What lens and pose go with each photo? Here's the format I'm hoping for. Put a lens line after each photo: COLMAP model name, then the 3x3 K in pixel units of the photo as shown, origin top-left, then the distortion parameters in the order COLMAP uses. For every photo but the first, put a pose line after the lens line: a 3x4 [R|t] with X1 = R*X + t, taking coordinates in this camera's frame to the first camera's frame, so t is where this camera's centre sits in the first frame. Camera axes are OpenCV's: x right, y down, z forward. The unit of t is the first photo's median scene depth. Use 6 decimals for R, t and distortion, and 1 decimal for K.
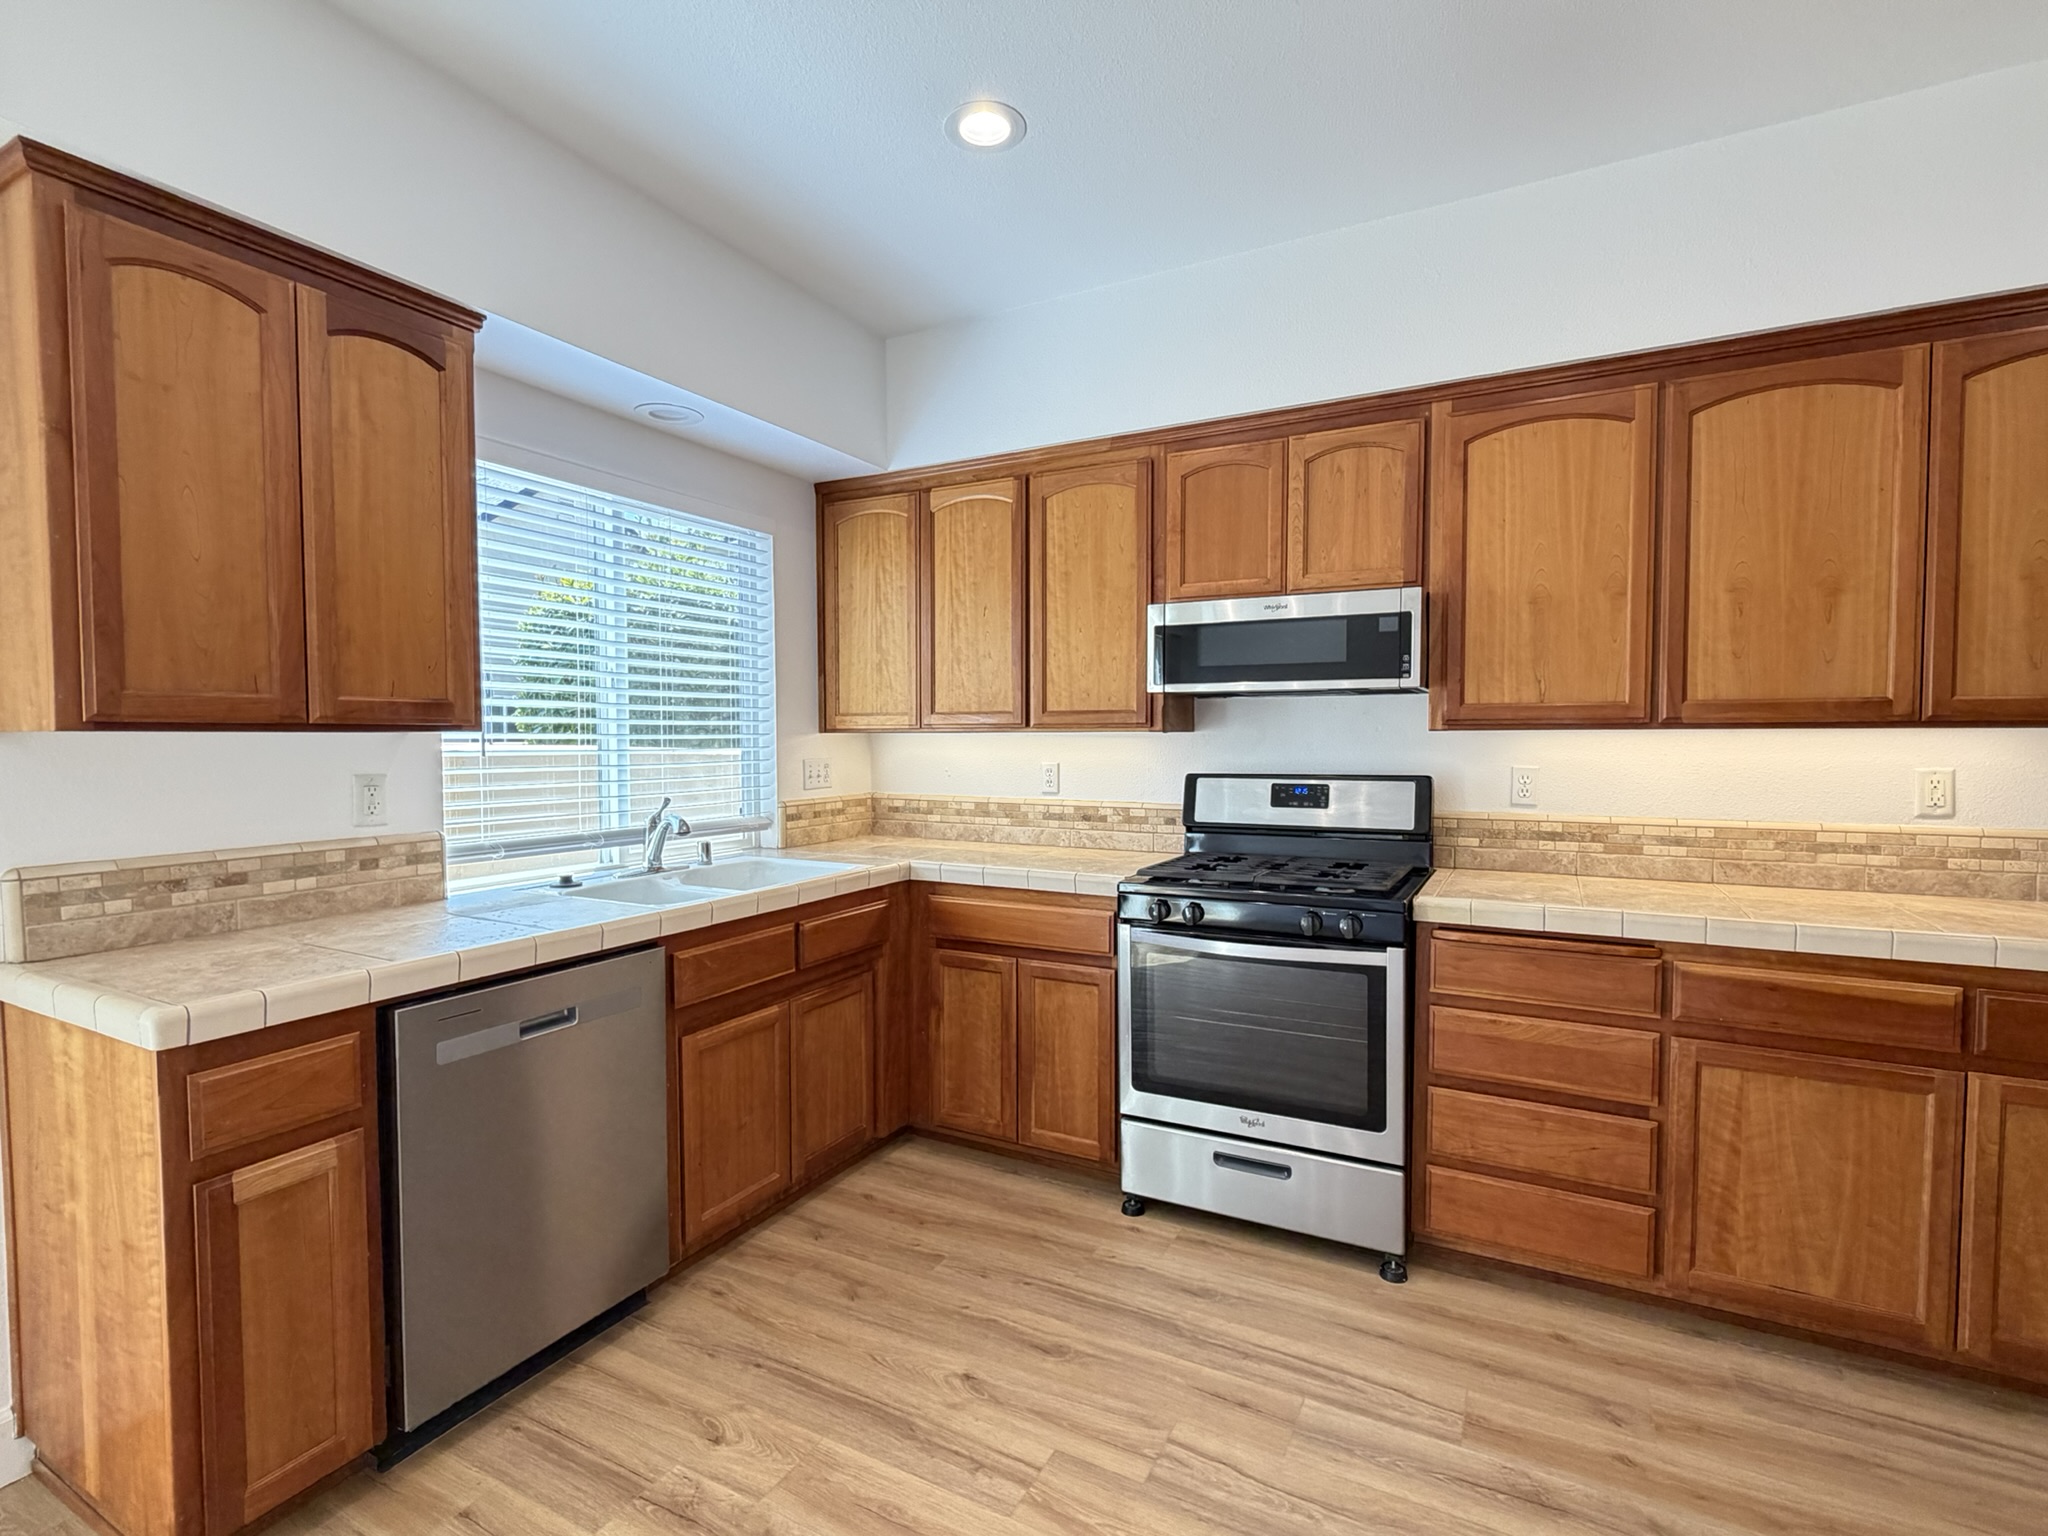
lens RADIAL K [[970.3, 0, 1024.5], [0, 970.3, 777.9], [0, 0, 1]] dist [-0.001604, -0.000208]
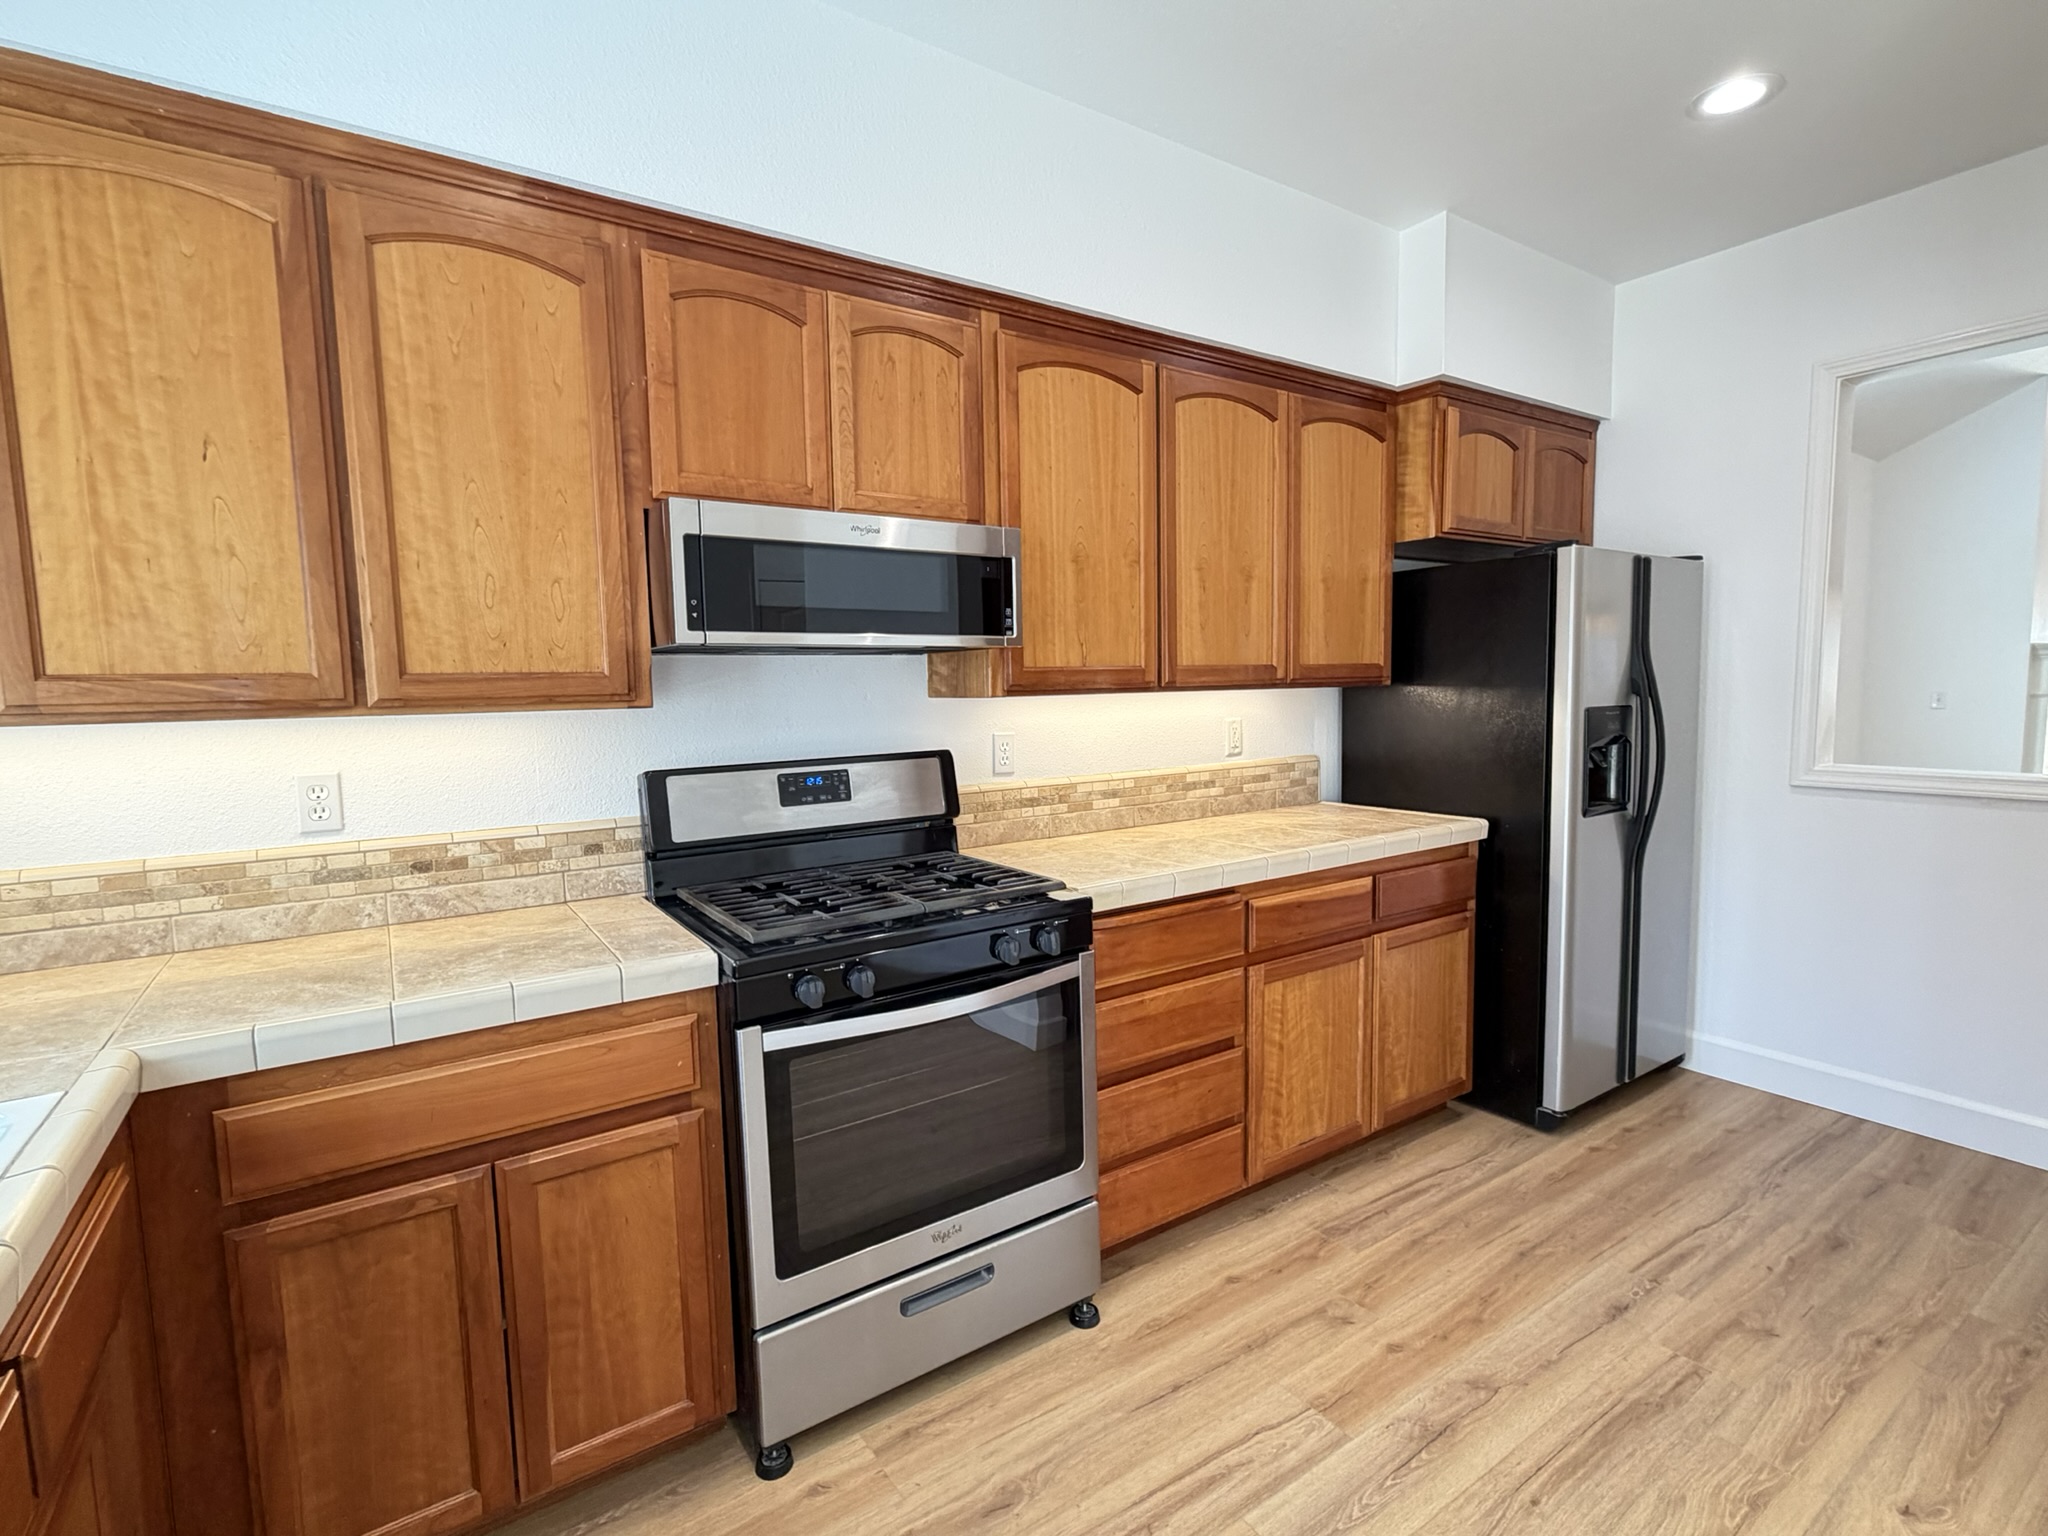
lens RADIAL K [[970.3, 0, 1024.5], [0, 970.3, 777.9], [0, 0, 1]] dist [-0.001604, -0.000208]
pose [[0.461990, -0.092804, 0.882016, -0.333330], [0.057369, 0.995554, 0.074700, -0.039488], [-0.885028, 0.016090, 0.465260, 0.558837]]
